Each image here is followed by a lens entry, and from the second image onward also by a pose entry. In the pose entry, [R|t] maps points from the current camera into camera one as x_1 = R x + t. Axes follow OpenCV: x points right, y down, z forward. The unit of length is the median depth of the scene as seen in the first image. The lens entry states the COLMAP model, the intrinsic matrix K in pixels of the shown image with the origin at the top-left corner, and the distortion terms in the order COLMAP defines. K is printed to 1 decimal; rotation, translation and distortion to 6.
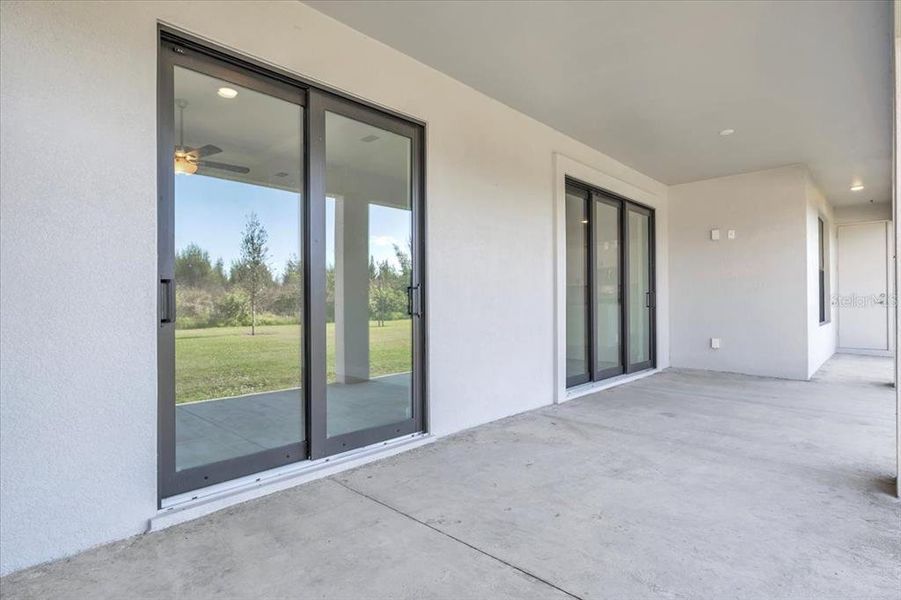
lens RADIAL K [[471.3, 0, 450.5], [0, 471.3, 300.0], [0, 0, 1]] dist [-0.001152, 0.000112]
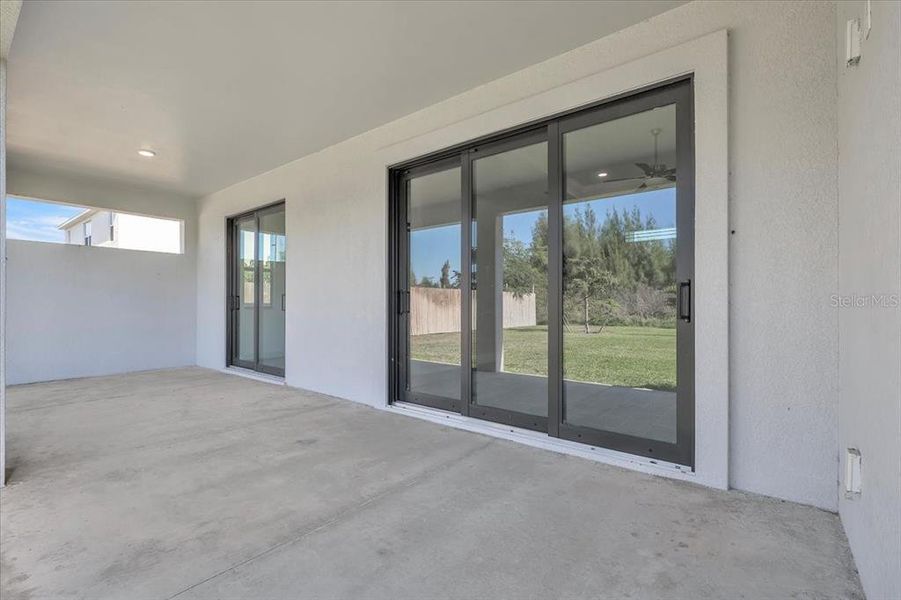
lens RADIAL K [[382.8, 0, 436.9], [0, 382.8, 301.1], [0, 0, 1]] dist [-0.000948, -0.000115]
pose [[0.112219, 0.003894, -0.993676, 0.608201], [0.007126, 0.999963, 0.004723, -0.007930], [0.993658, -0.007611, 0.112187, 0.594281]]
